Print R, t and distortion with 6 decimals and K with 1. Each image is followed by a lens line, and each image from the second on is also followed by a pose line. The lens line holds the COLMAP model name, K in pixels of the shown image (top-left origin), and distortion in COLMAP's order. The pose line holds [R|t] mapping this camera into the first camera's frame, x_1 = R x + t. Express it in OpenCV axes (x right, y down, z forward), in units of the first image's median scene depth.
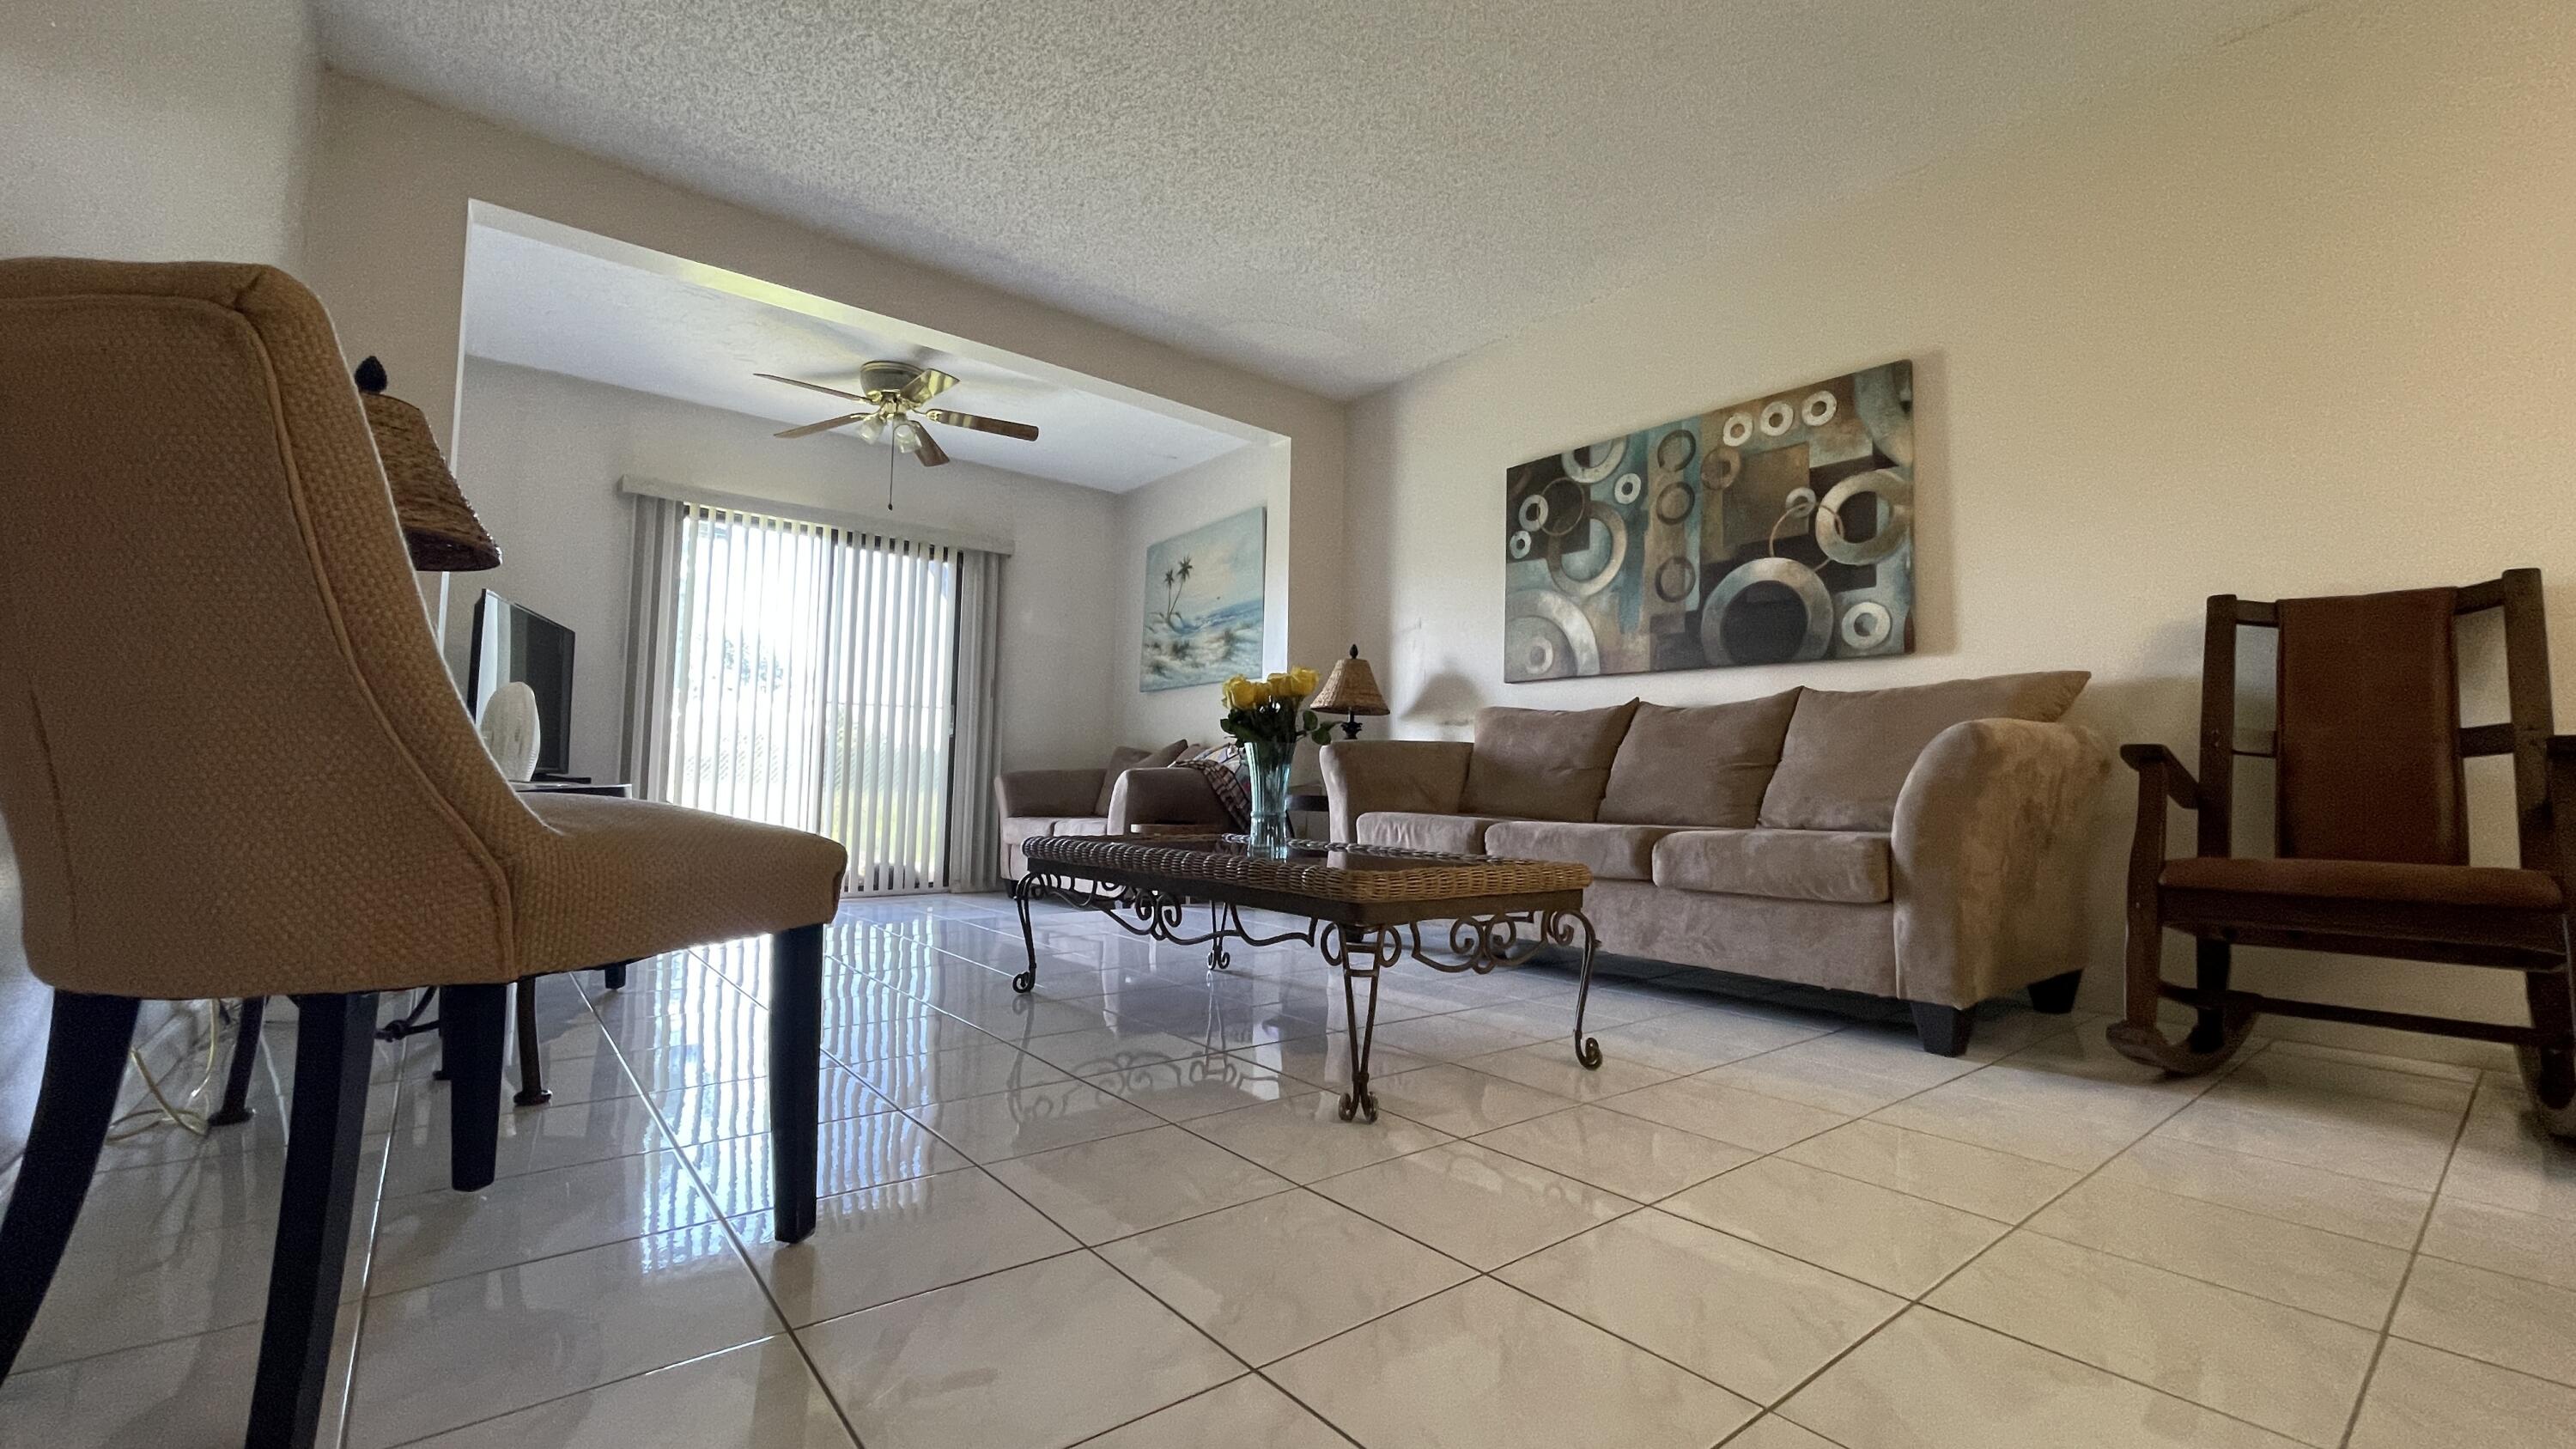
lens RADIAL K [[1044.0, 0, 1290.3], [0, 1044.0, 712.0], [0, 0, 1]] dist [-0.000846, 0.000119]
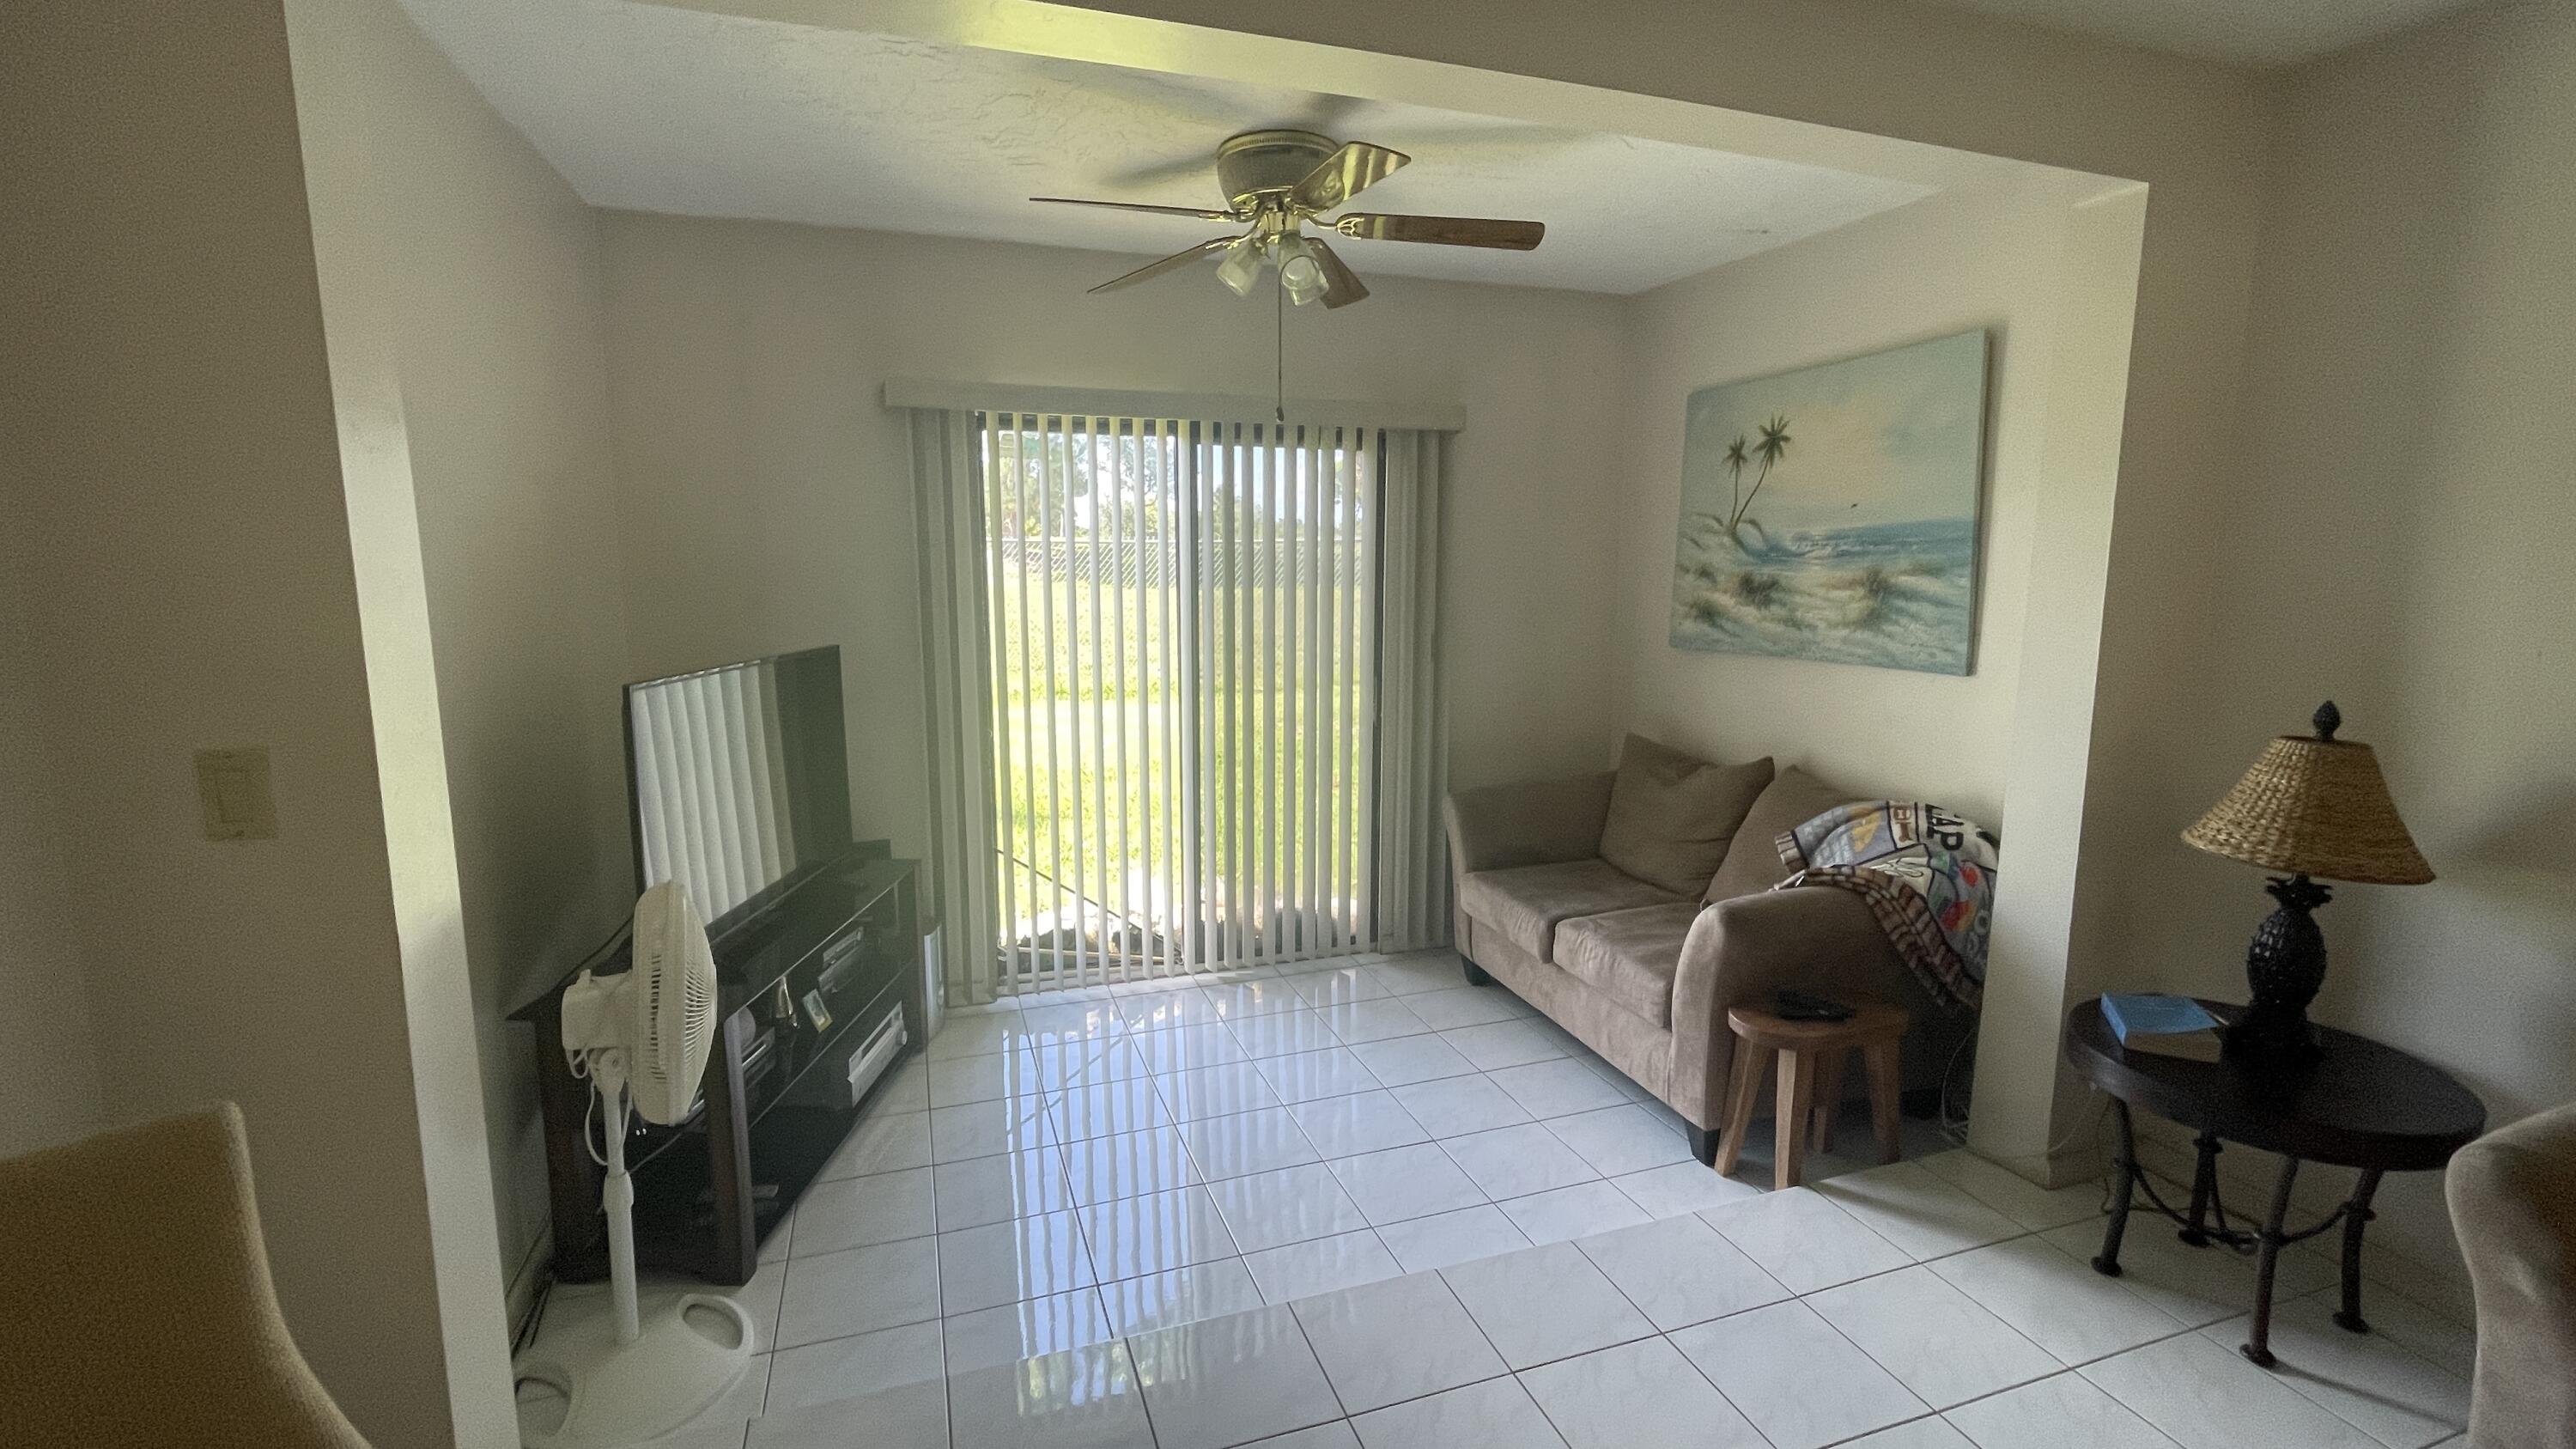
lens RADIAL K [[1125.7, 0, 1288.0], [0, 1125.7, 724.5], [0, 0, 1]] dist [-0.000420, 0.000174]
pose [[0.938537, 0.035816, -0.343315, -0.210121], [0.040034, 0.976596, 0.211324, -0.201457], [0.342848, -0.212080, 0.915138, 0.524613]]
